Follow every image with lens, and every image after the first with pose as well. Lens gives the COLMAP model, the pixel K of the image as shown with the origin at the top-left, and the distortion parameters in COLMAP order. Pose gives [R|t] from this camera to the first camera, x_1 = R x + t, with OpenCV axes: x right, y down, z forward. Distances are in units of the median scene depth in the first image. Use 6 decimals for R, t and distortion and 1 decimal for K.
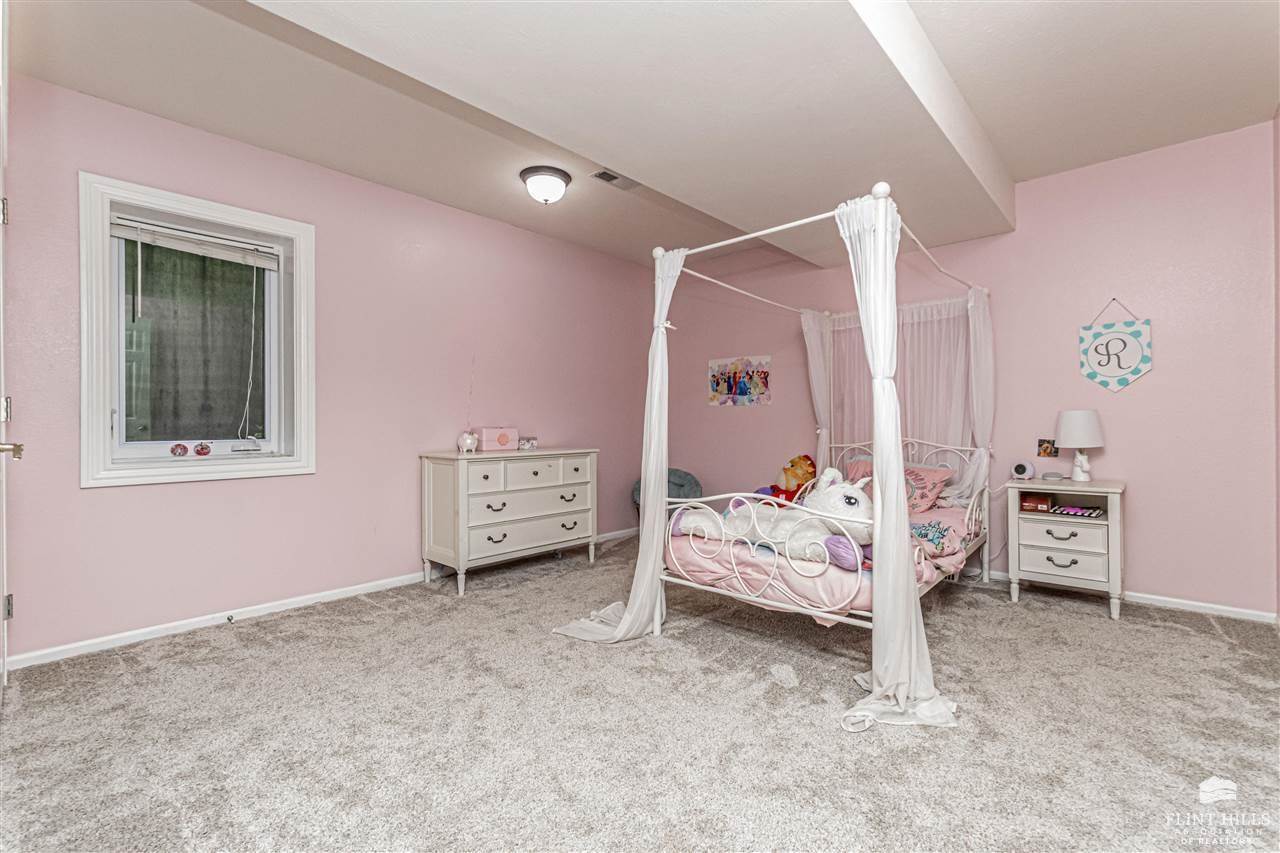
lens RADIAL K [[573.2, 0, 643.1], [0, 573.2, 422.6], [0, 0, 1]] dist [0.008122, 0.000468]
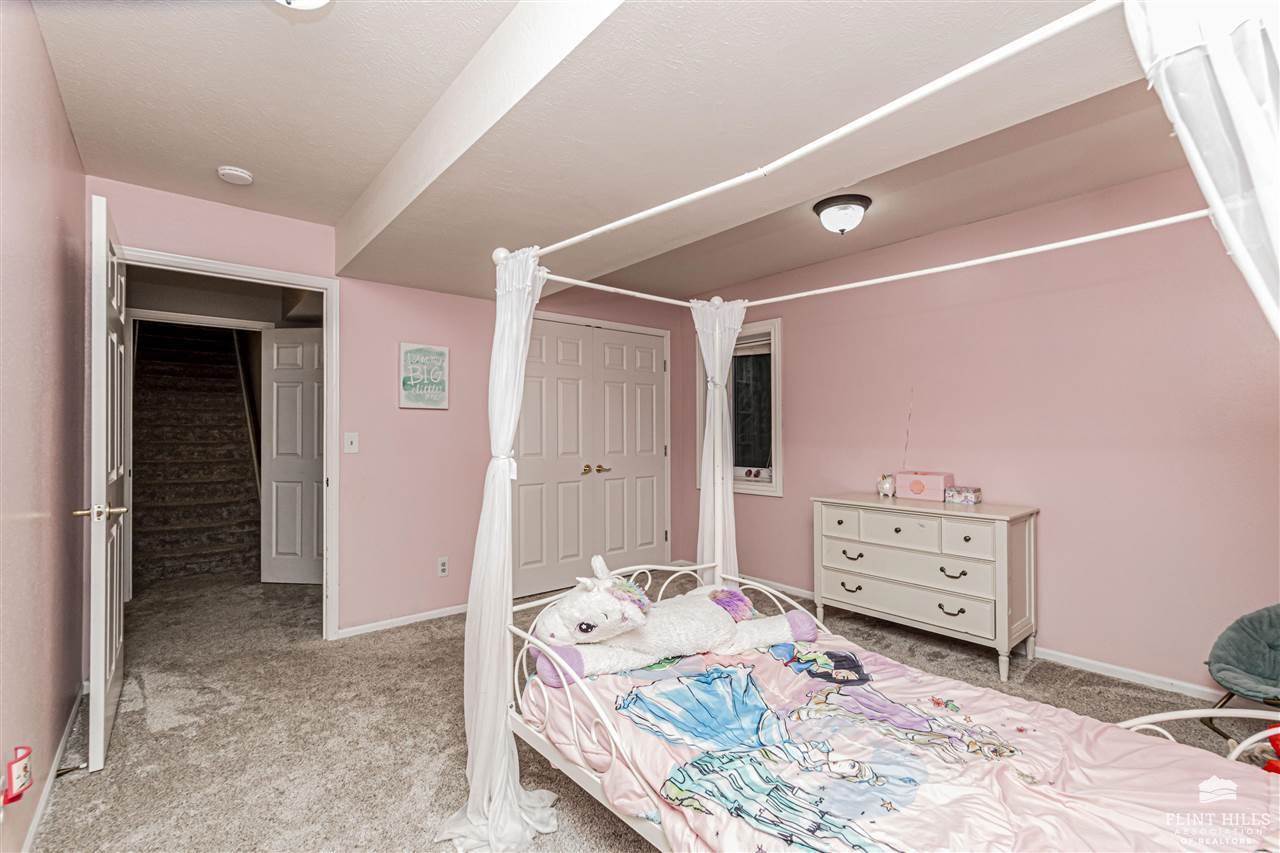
lens RADIAL K [[573.2, 0, 642.7], [0, 573.2, 429.6], [0, 0, 1]] dist [0.008122, 0.000468]
pose [[-0.135691, -0.002403, -0.990748, 0.743541], [0.002689, 0.999992, -0.002794, -0.062801], [0.990747, -0.003043, -0.135684, 0.768990]]
